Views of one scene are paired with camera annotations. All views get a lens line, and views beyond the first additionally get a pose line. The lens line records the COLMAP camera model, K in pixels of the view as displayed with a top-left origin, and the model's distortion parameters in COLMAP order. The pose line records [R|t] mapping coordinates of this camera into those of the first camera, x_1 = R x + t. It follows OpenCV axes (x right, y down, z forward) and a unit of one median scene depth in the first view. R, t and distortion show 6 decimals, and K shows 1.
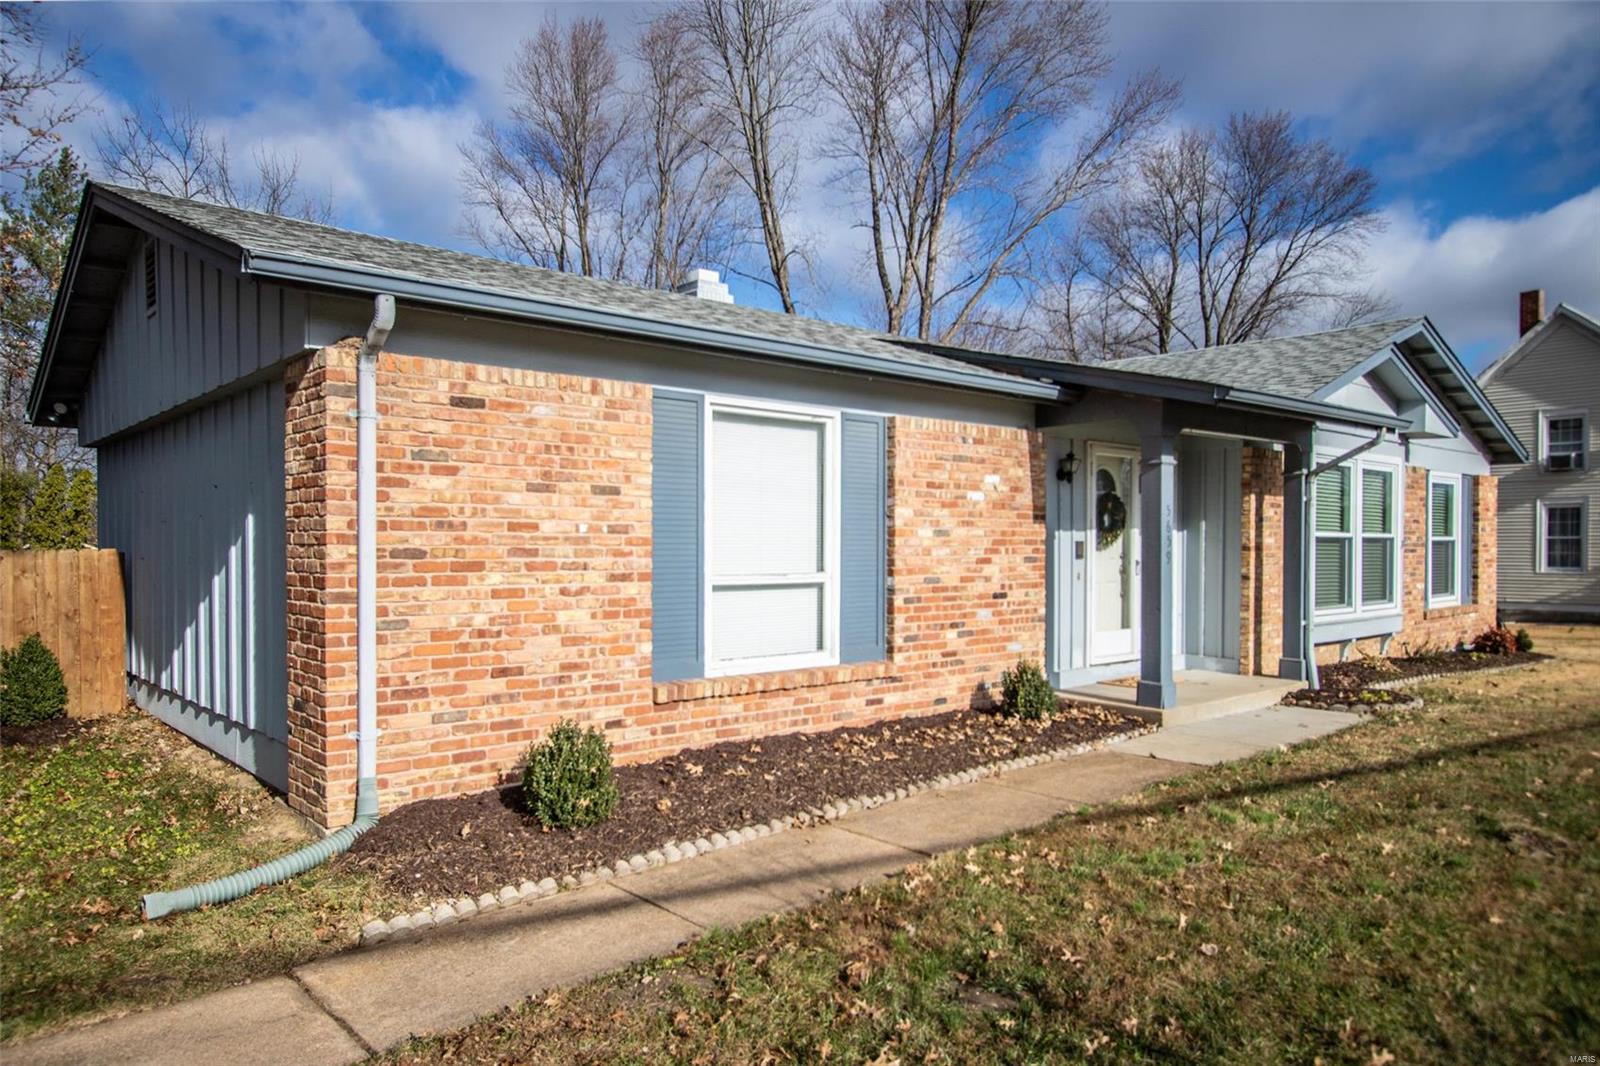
lens RADIAL K [[1067.9, 0, 802.1], [0, 1067.9, 564.8], [0, 0, 1]] dist [-0.007970, -0.000031]
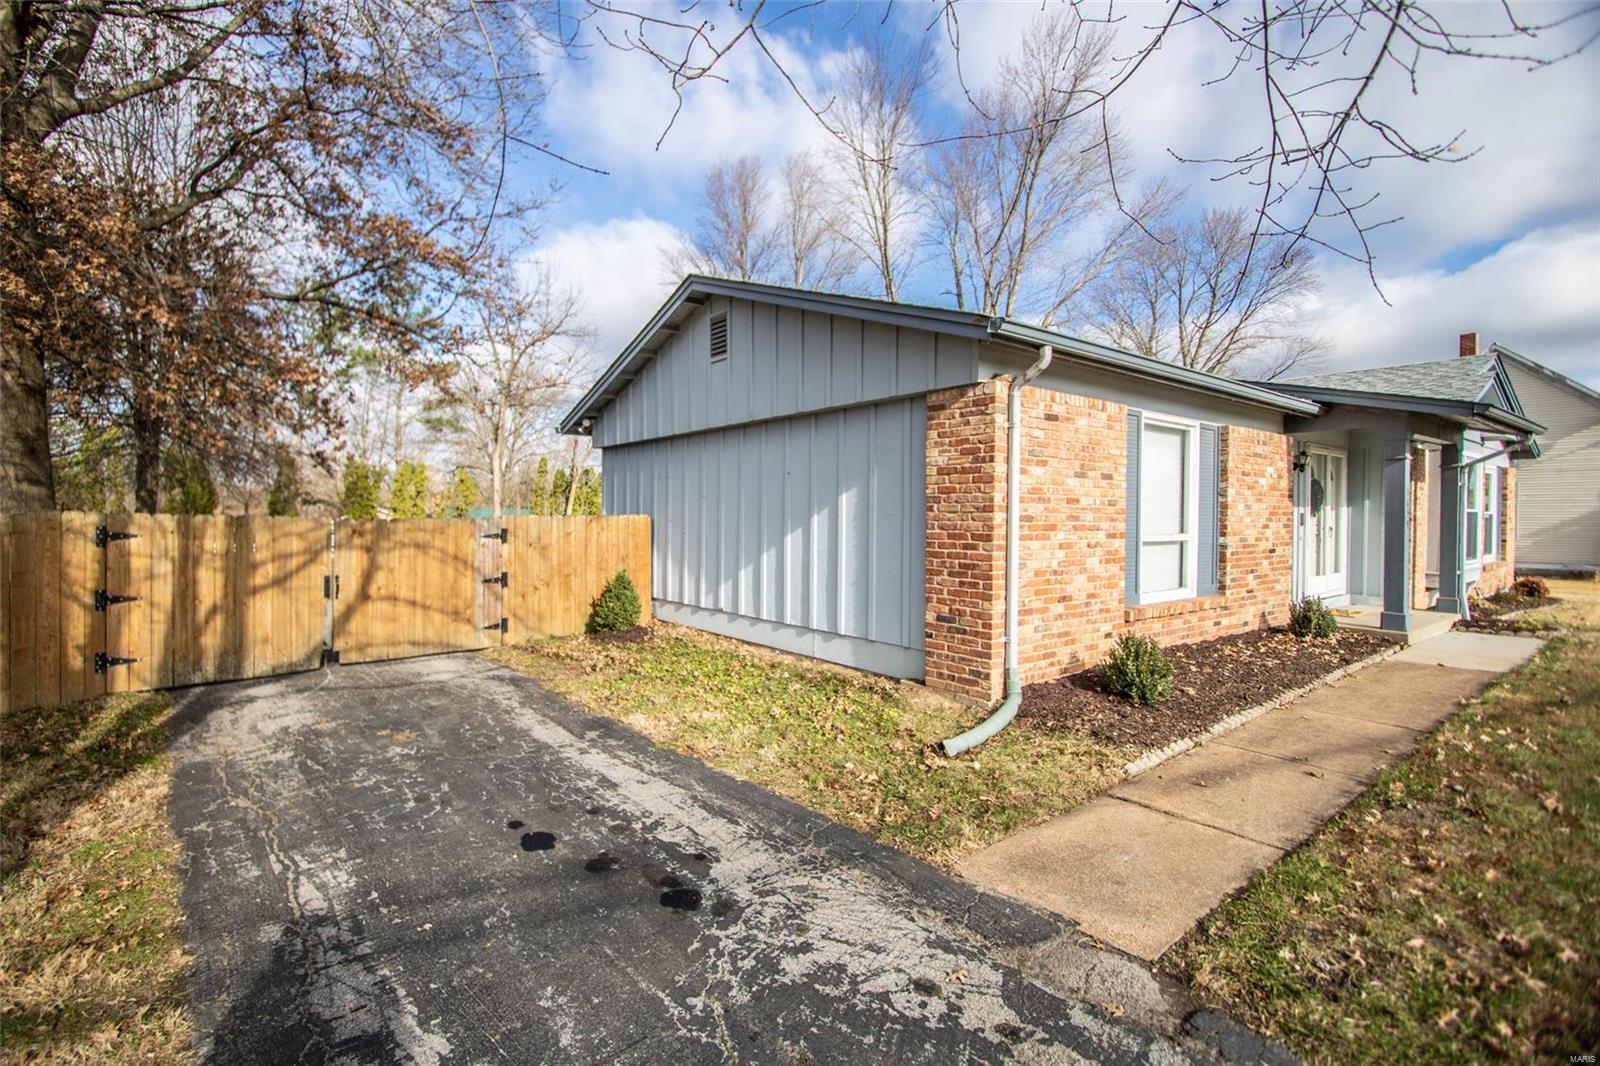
lens RADIAL K [[735.3, 0, 800.0], [0, 735.3, 533.0], [0, 0, 1]] dist [-0.015415, -0.000124]
pose [[0.996121, 0.007126, -0.087700, -0.399918], [-0.006685, 0.999963, 0.005327, 0.004351], [0.087735, -0.004720, 0.996133, -0.034630]]
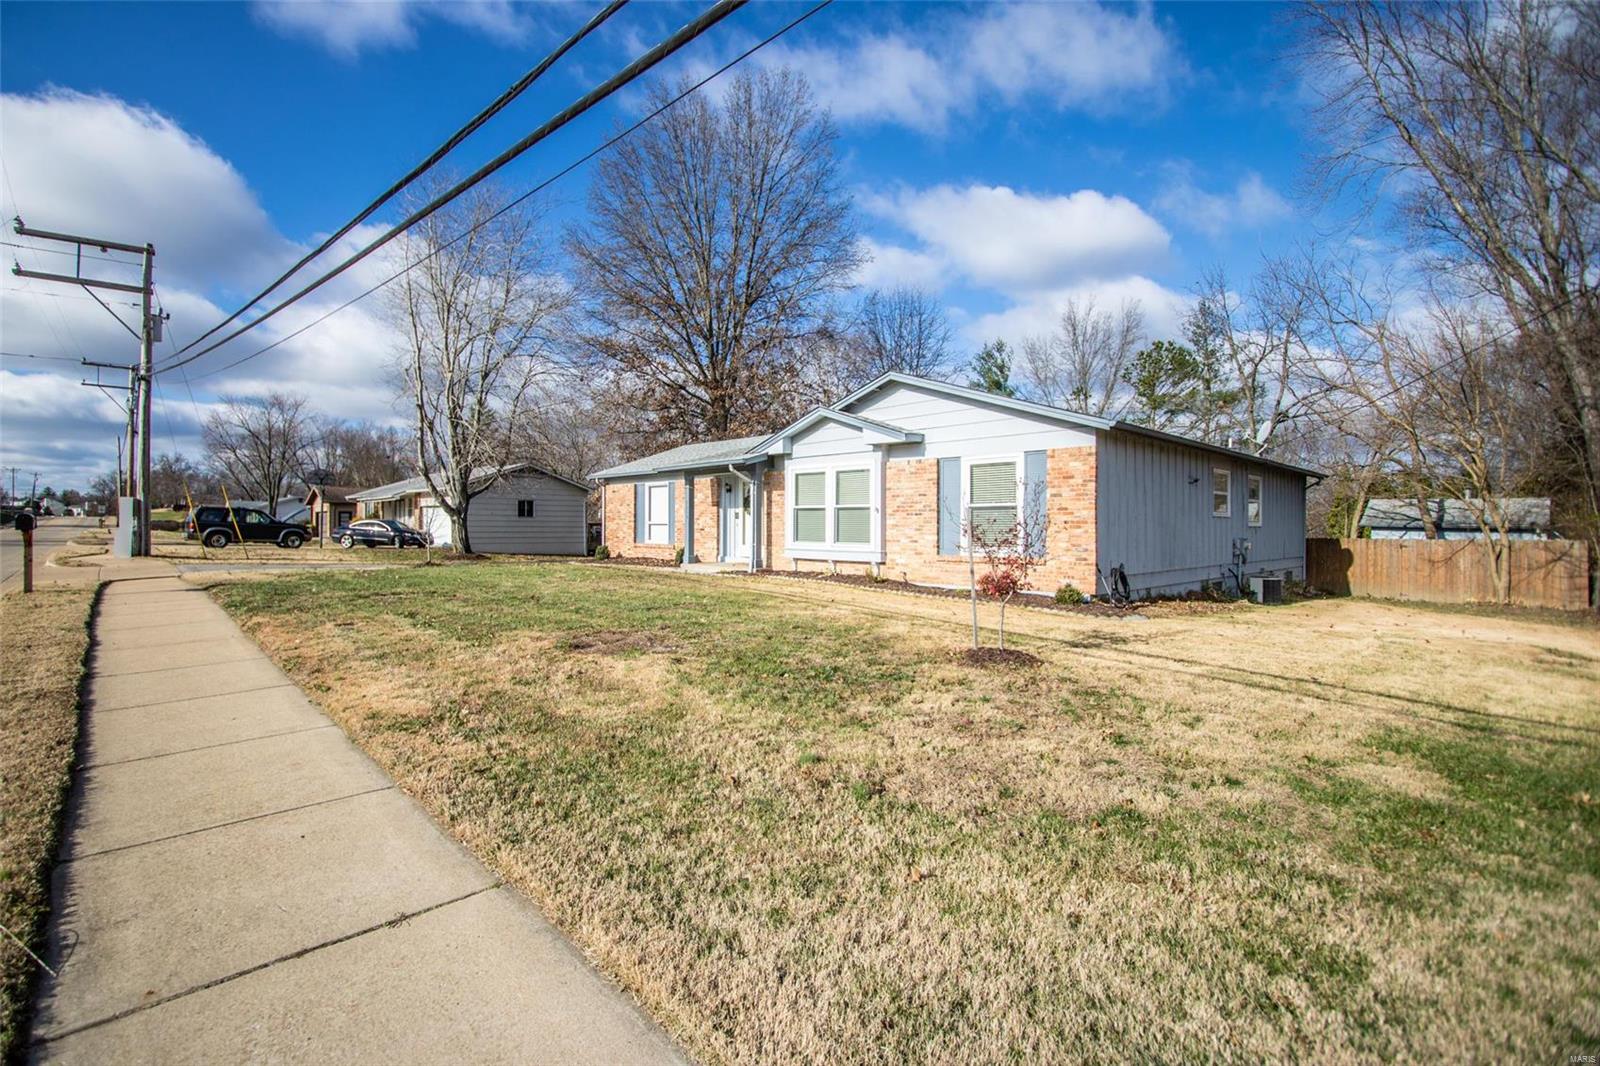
lens RADIAL K [[735.3, 0, 800.0], [0, 735.3, 533.0], [0, 0, 1]] dist [-0.015415, -0.000124]
pose [[0.111827, 0.013625, -0.993634, 2.809432], [-0.015687, 0.999806, 0.011944, 0.009903], [0.993604, 0.014251, 0.112019, 1.166840]]
